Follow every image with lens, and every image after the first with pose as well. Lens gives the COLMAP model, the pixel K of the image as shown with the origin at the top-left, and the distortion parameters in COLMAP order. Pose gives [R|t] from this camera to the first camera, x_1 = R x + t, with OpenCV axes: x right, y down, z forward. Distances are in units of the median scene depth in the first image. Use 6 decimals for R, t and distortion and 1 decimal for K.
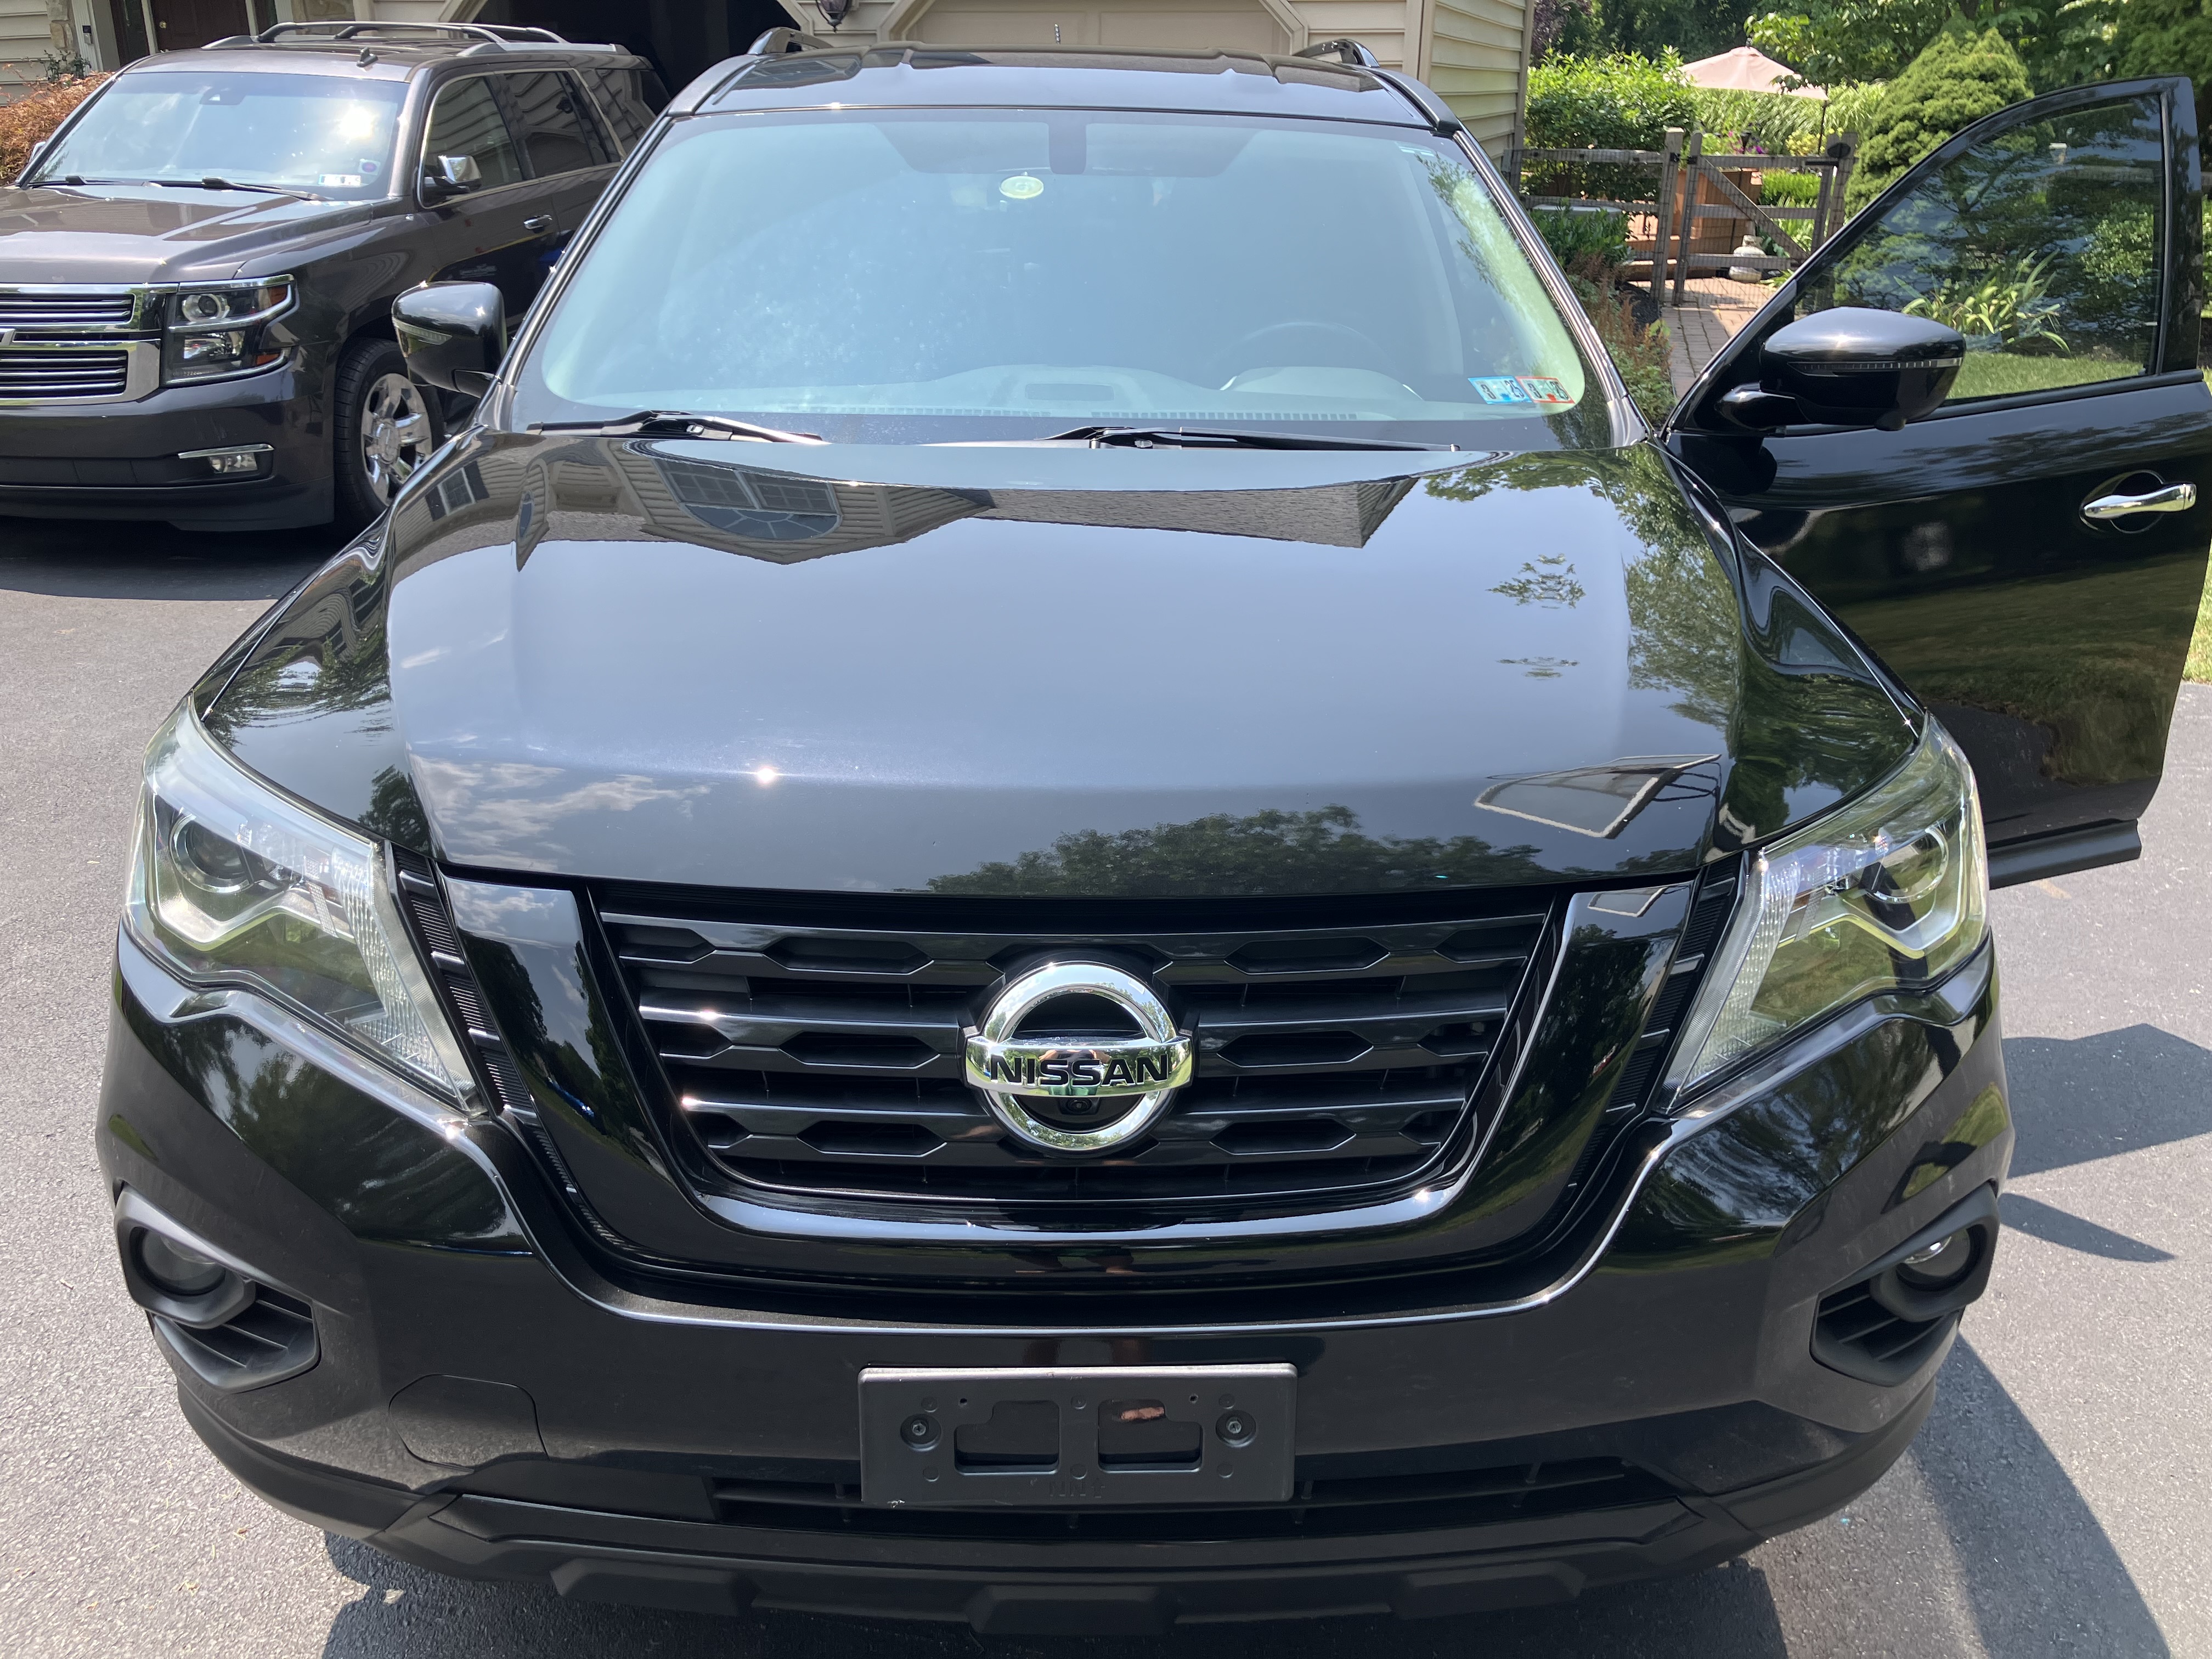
lens RADIAL K [[1800.7, 0, 1124.1], [0, 1800.7, 834.0], [0, 0, 1]] dist [0.033818, -0.041936]
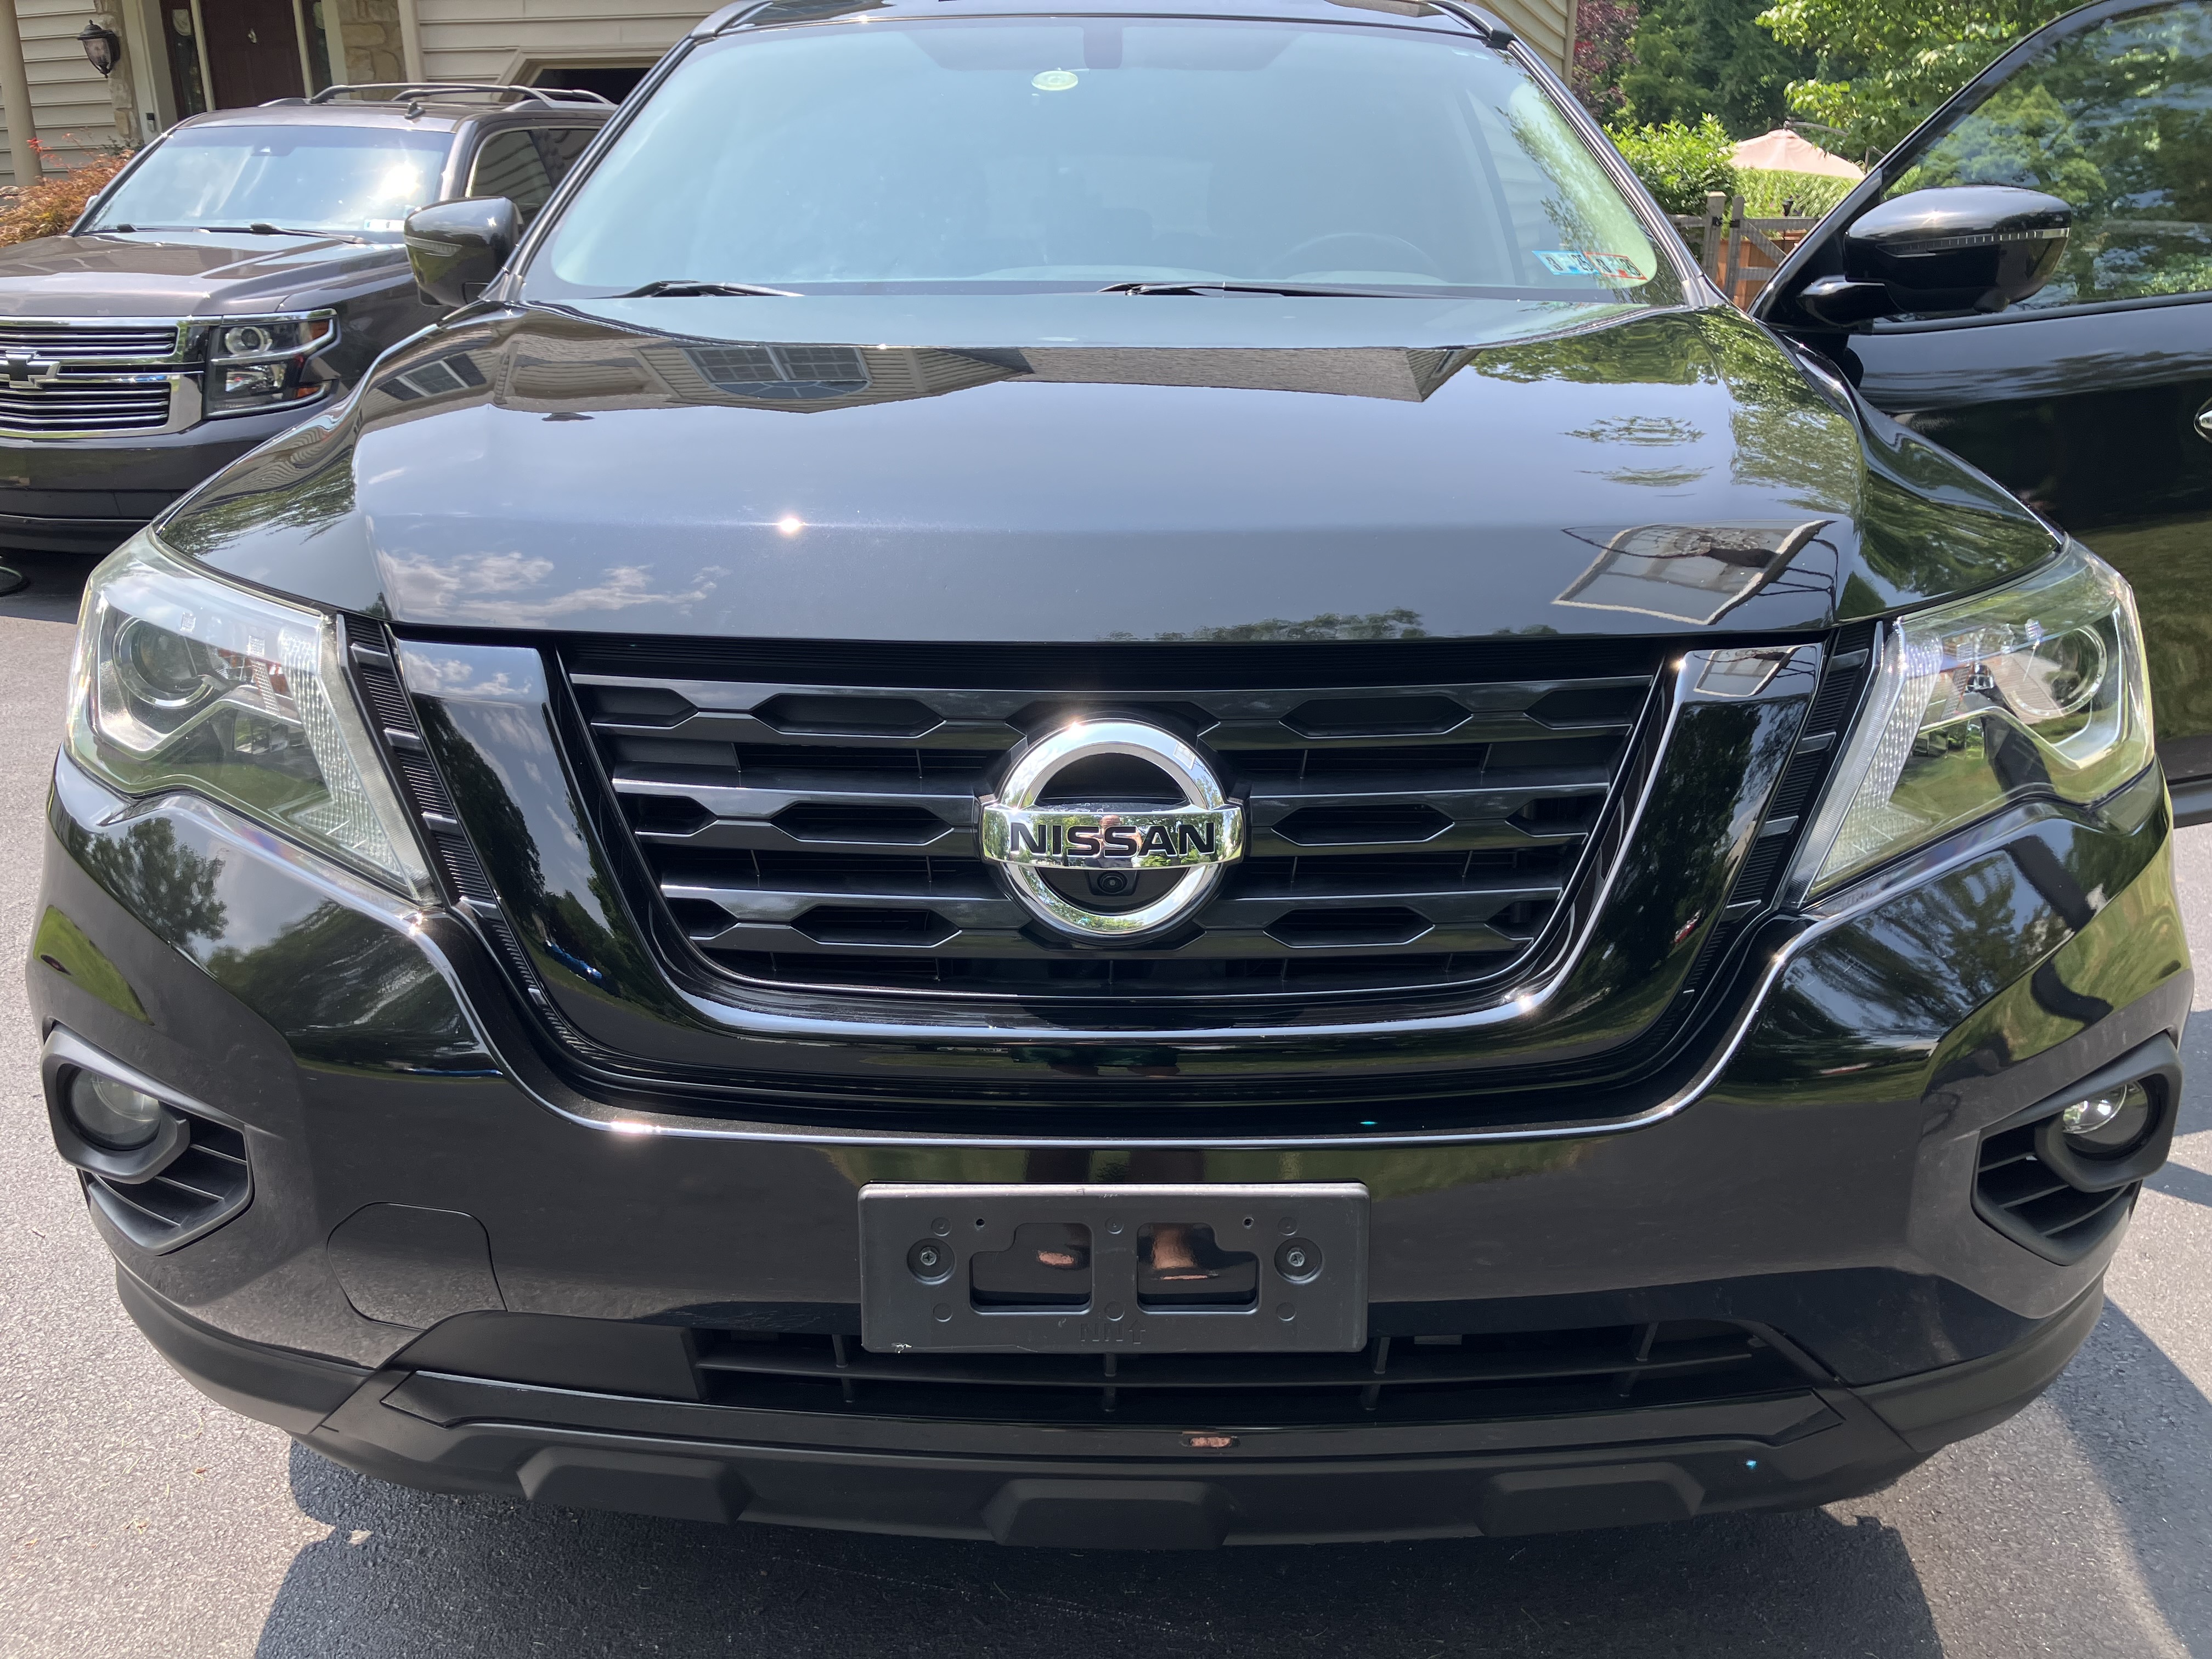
lens RADIAL K [[1800.7, 0, 1097.9], [0, 1800.7, 837.8], [0, 0, 1]] dist [0.033818, -0.041936]
pose [[0.999276, -0.005223, -0.037681, 0.000511], [0.003221, 0.998589, -0.053009, 0.146475], [0.037905, 0.052849, 0.997883, 0.114154]]
